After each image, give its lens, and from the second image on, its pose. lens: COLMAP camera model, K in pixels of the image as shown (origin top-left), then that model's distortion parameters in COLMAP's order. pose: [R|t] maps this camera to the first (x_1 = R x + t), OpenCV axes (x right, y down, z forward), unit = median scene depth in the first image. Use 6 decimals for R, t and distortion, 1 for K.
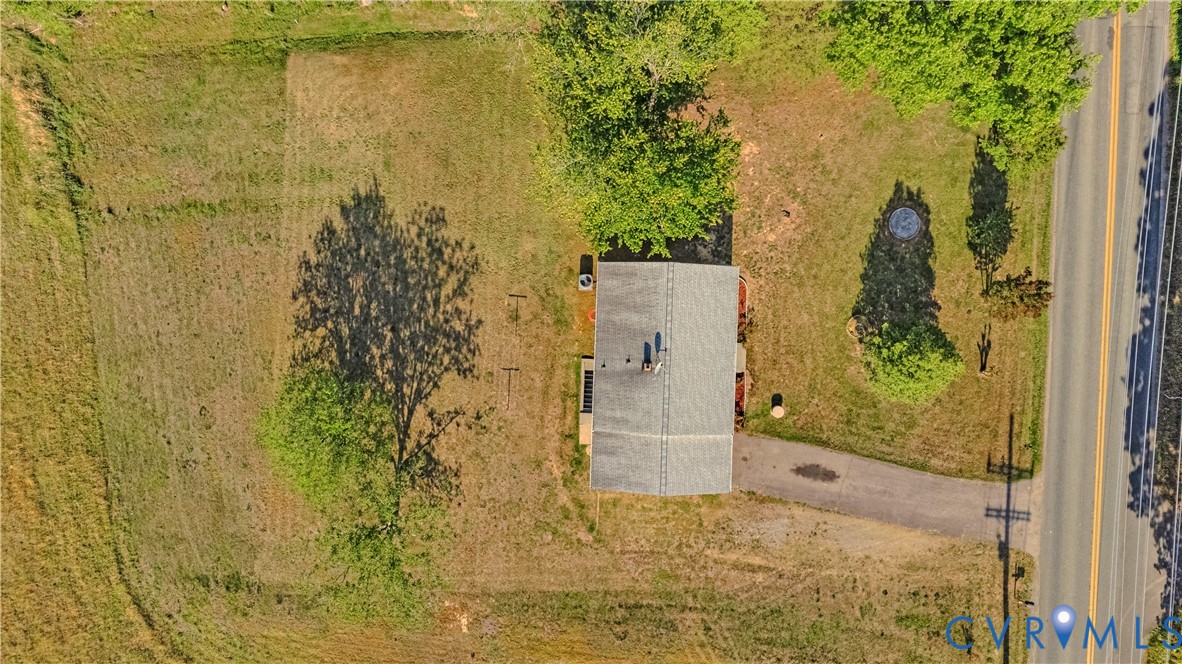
lens RADIAL K [[876.2, 0, 593.0], [0, 876.2, 337.5], [0, 0, 1]] dist [0.046706, 0.003479]
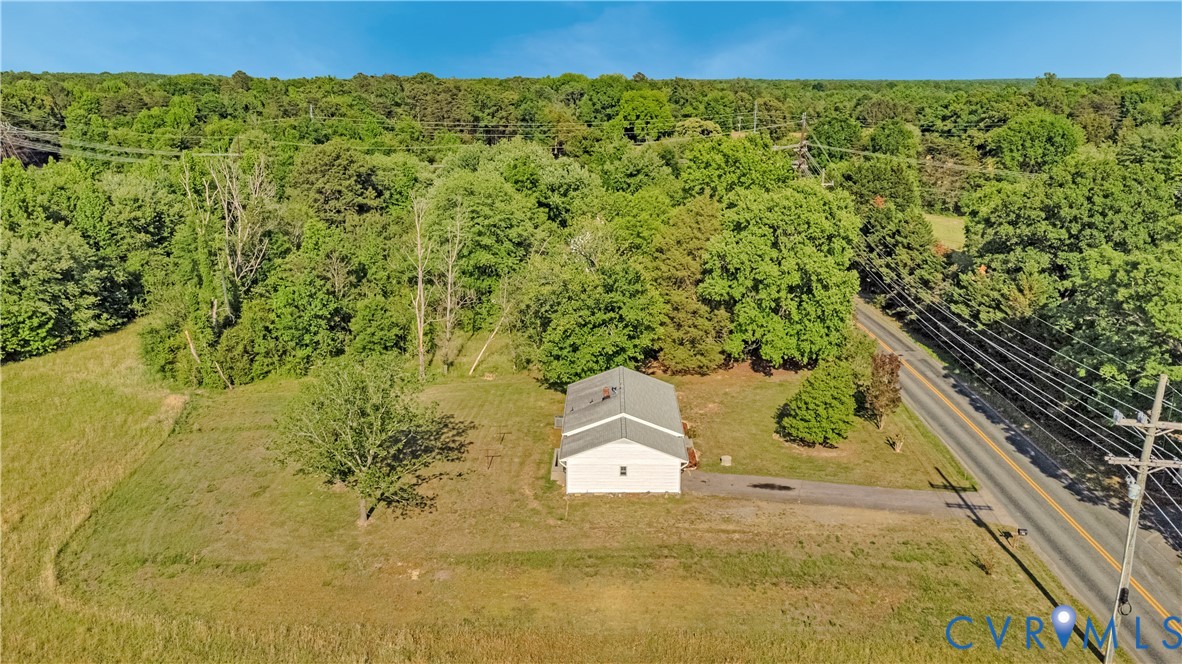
lens RADIAL K [[876.2, 0, 593.0], [0, 876.2, 337.5], [0, 0, 1]] dist [0.046706, 0.003479]
pose [[0.999783, -0.014853, 0.014634, 0.023751], [0.018228, 0.281825, -0.959293, 1.113854], [0.010124, 0.959351, 0.282035, 0.521916]]
